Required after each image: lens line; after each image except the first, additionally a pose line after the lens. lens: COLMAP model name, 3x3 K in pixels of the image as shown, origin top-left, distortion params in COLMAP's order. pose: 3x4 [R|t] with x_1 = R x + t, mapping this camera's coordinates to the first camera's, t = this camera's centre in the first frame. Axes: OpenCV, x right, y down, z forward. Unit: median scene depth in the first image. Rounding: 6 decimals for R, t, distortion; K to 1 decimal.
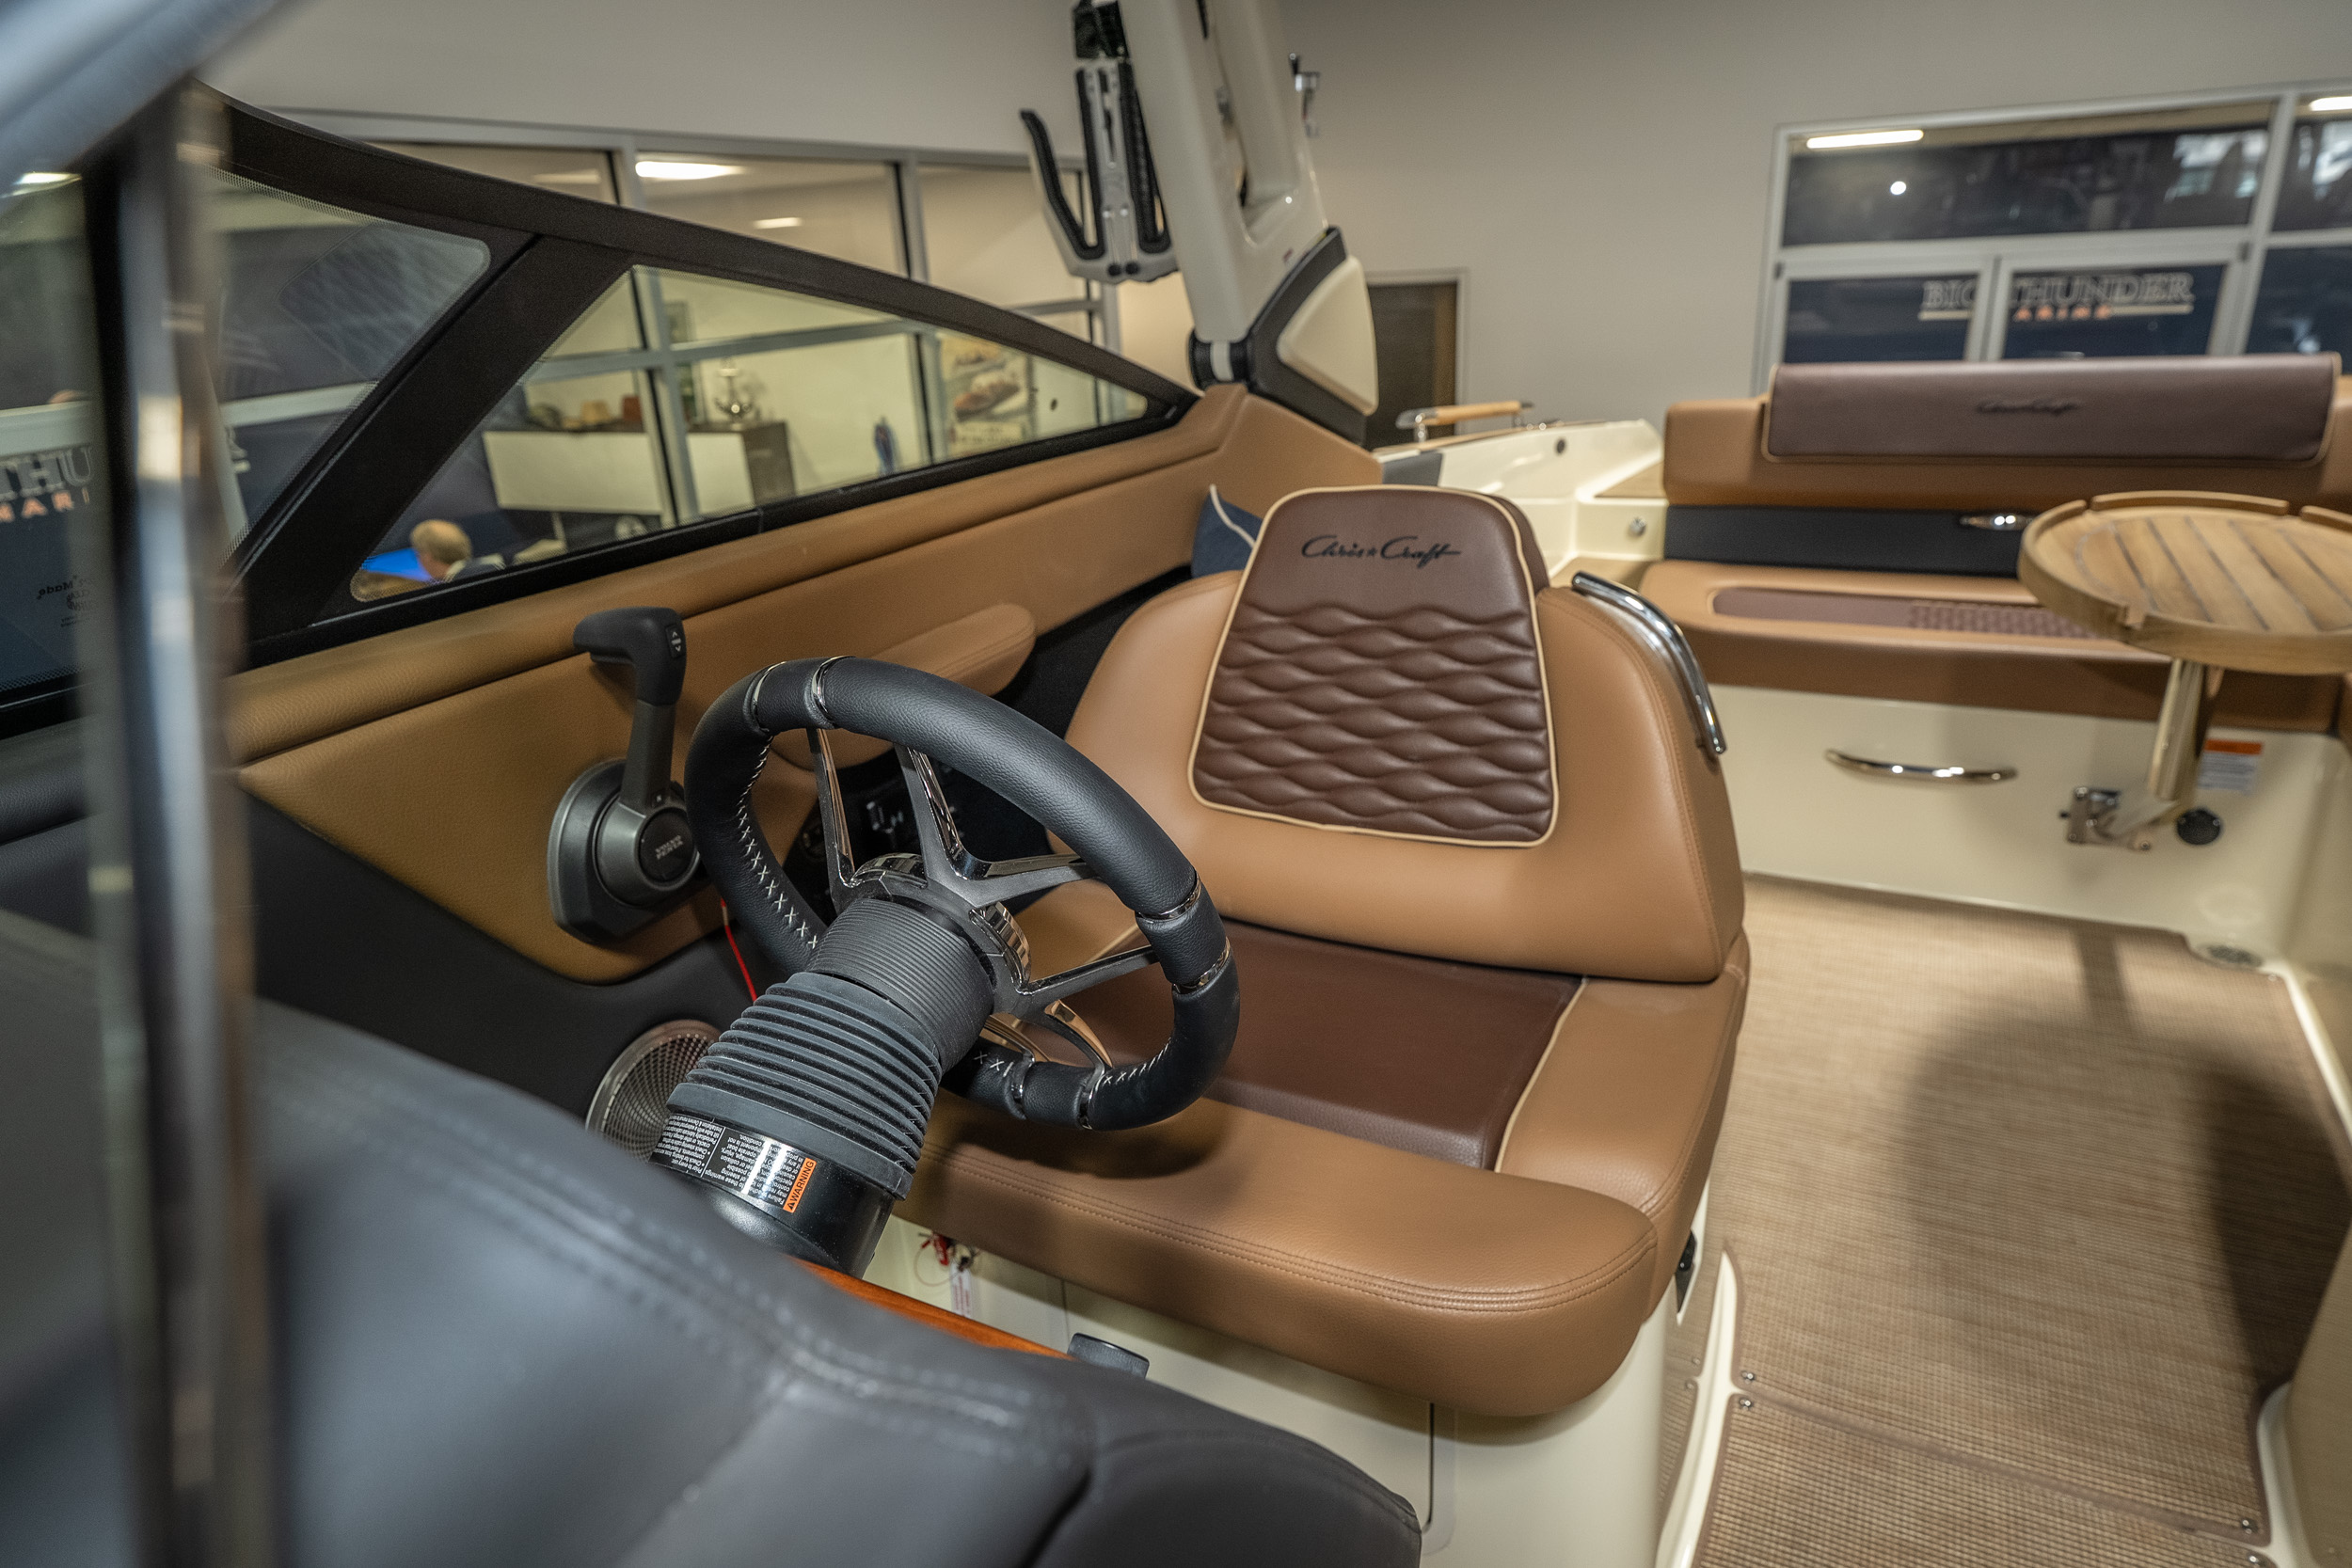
lens RADIAL K [[1376.4, 0, 1176.0], [0, 1376.4, 784.0], [0, 0, 1]] dist [-0.002887, 0.000024]
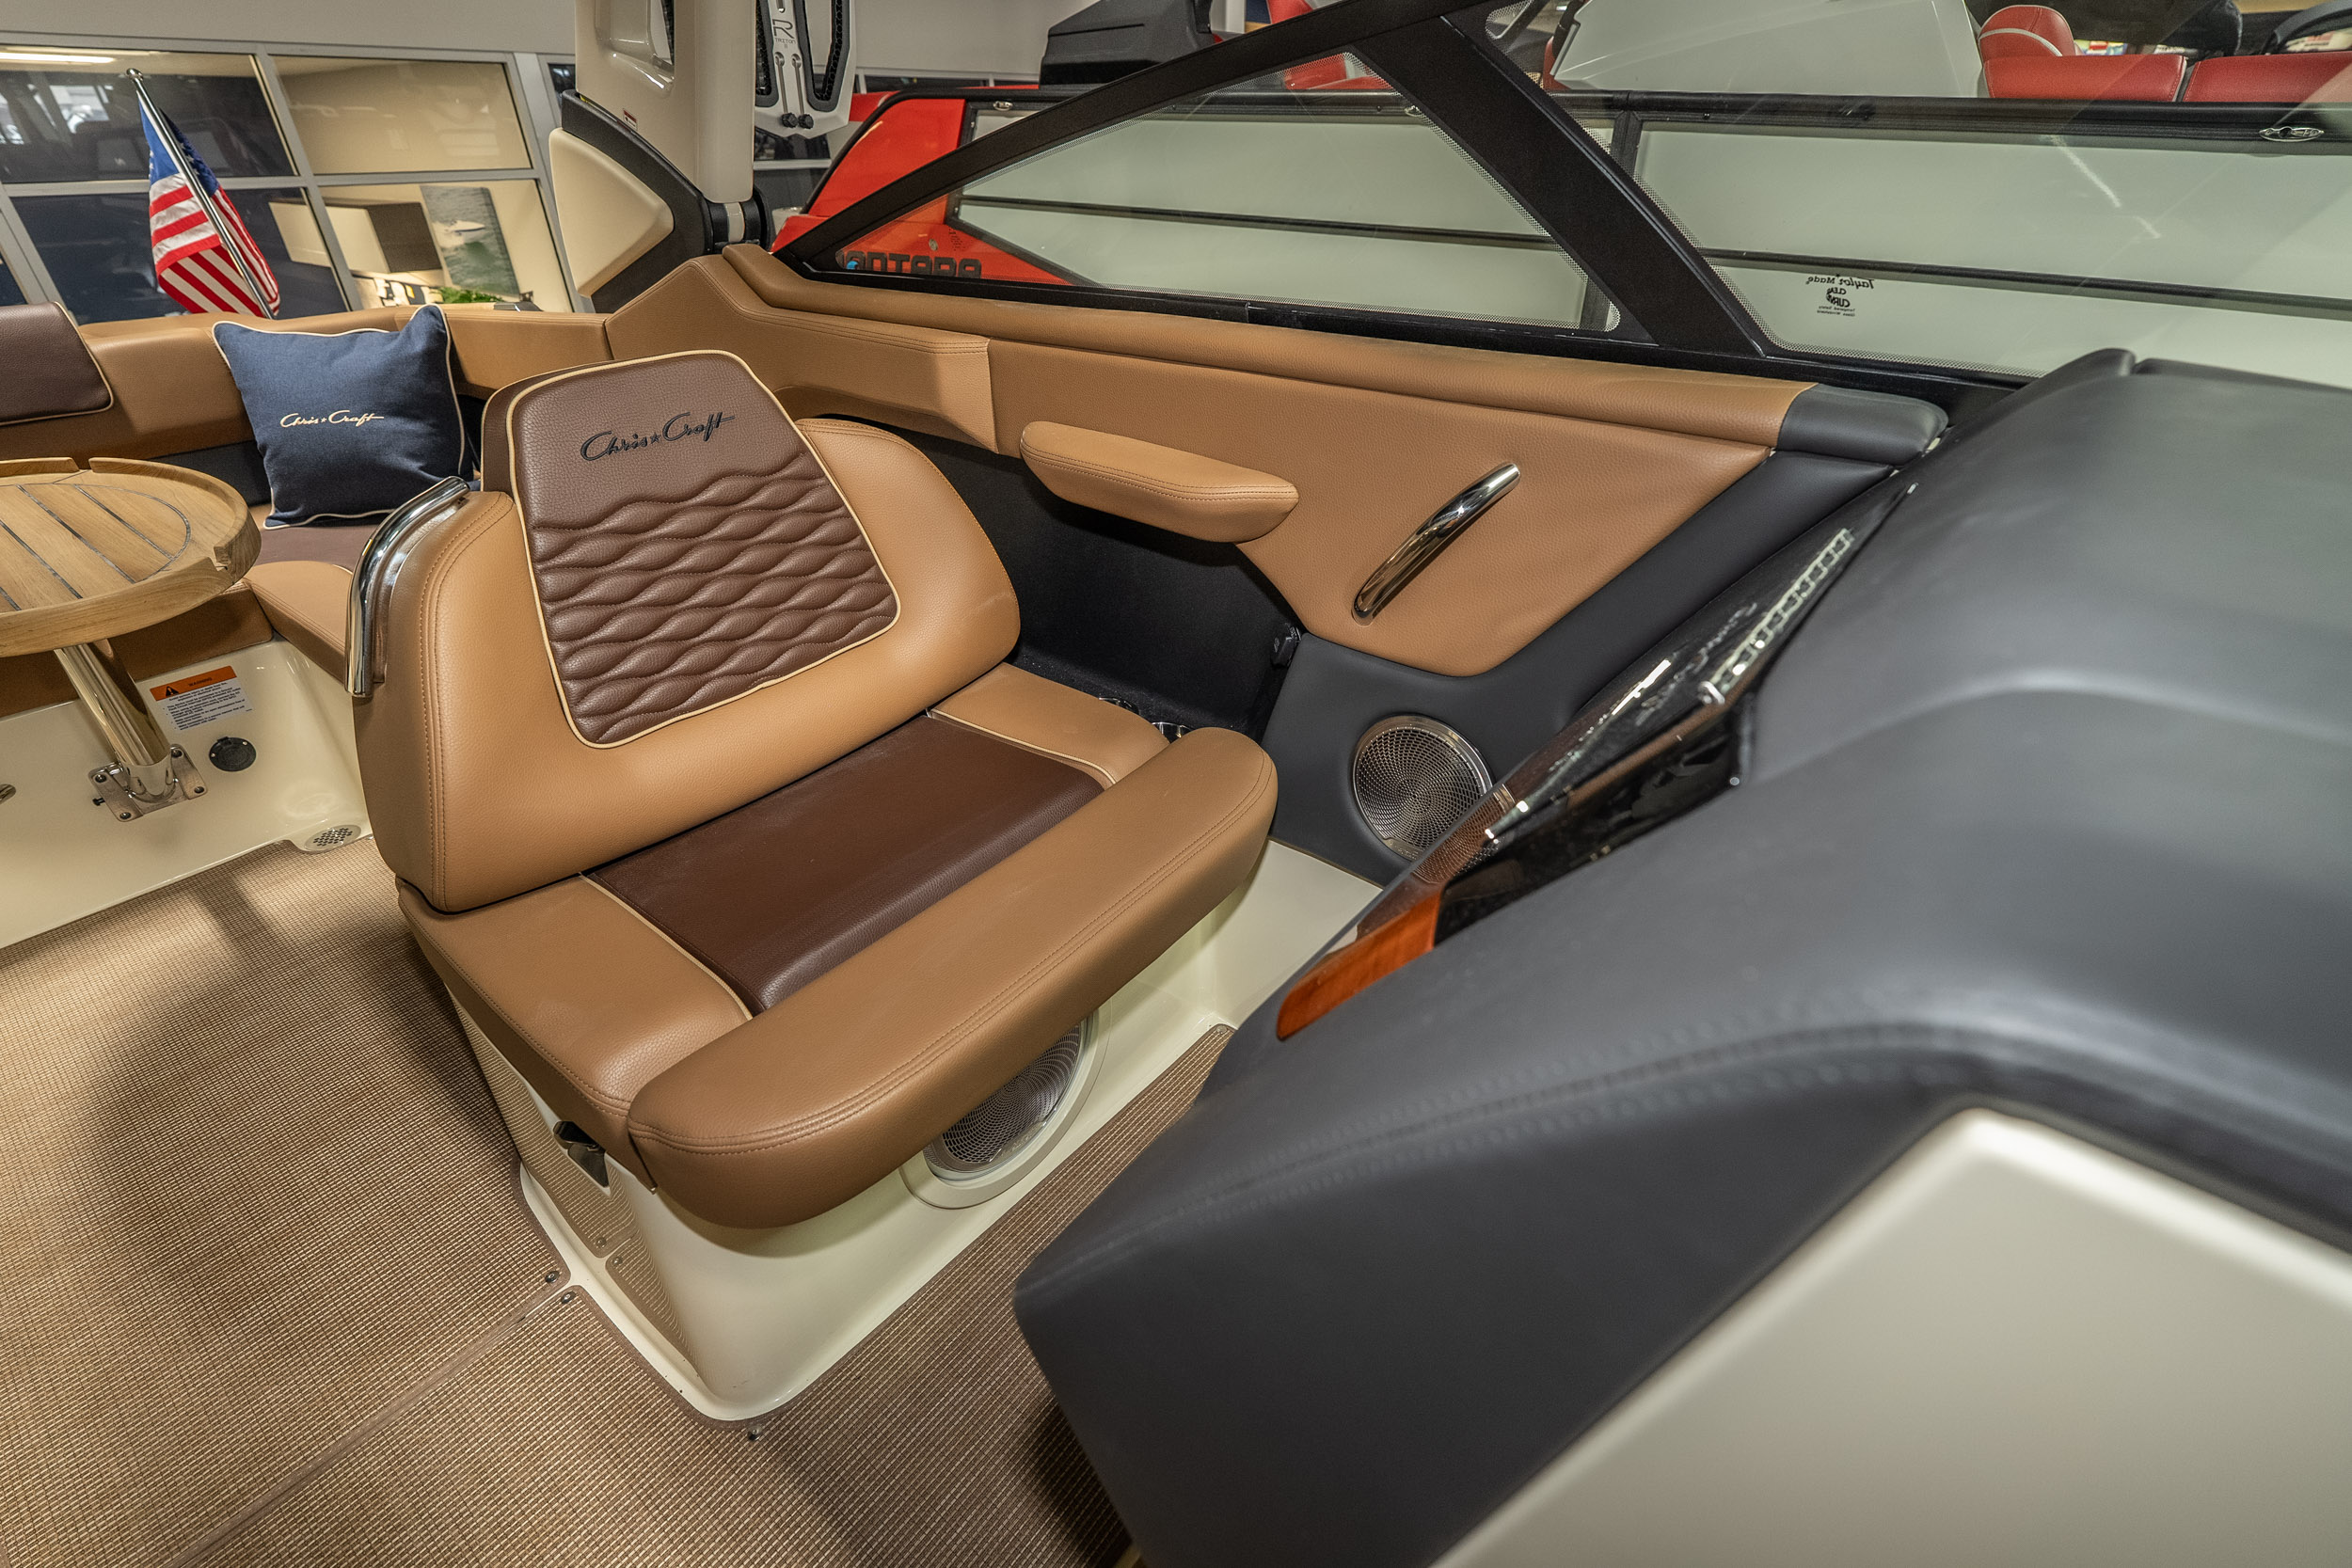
lens RADIAL K [[1056.4, 0, 1177.4], [0, 1056.4, 778.9], [0, 0, 1]] dist [-0.005228, 0.001645]
pose [[0.195386, -0.470017, 0.860760, 0.189251], [0.354711, 0.852127, 0.384786, -0.009248], [-0.914333, 0.230139, 0.333214, 0.038476]]
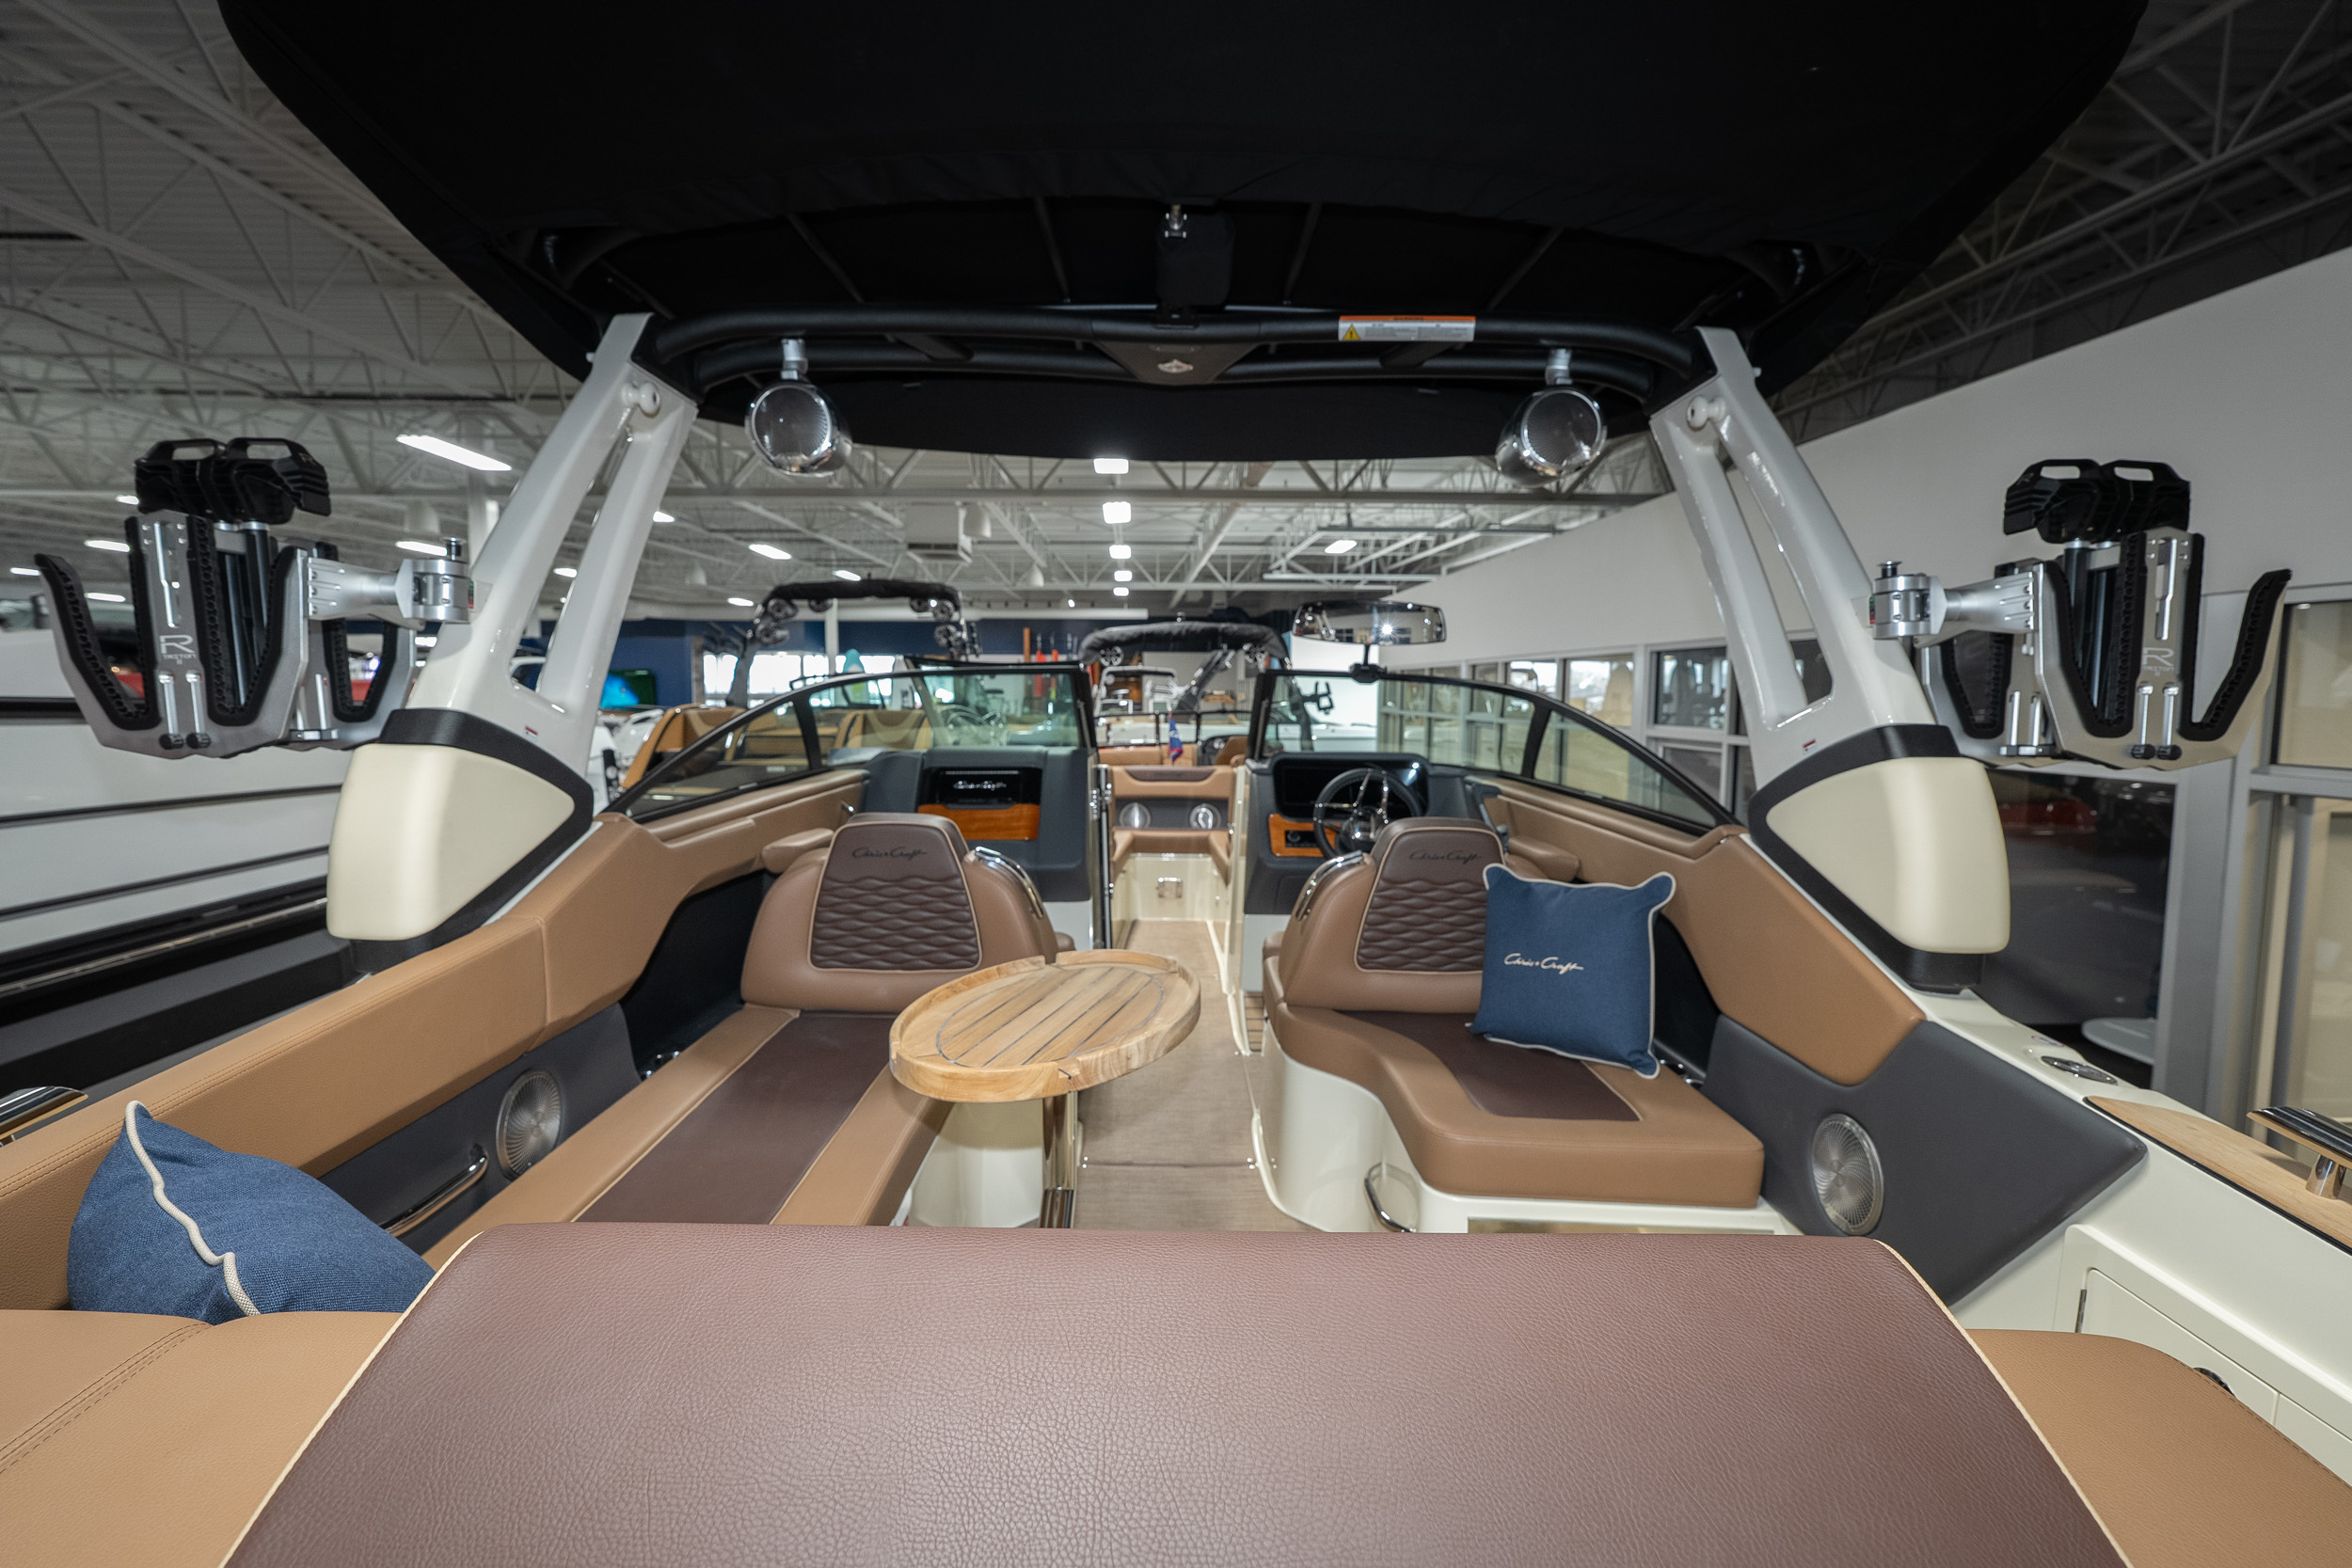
lens RADIAL K [[1056.4, 0, 1177.4], [0, 1056.4, 778.9], [0, 0, 1]] dist [-0.005228, 0.001645]
pose [[-0.879388, 0.088866, -0.467738, 1.040629], [-0.133085, 0.897382, 0.420706, -0.731147], [0.457126, 0.432213, -0.777321, 1.619041]]
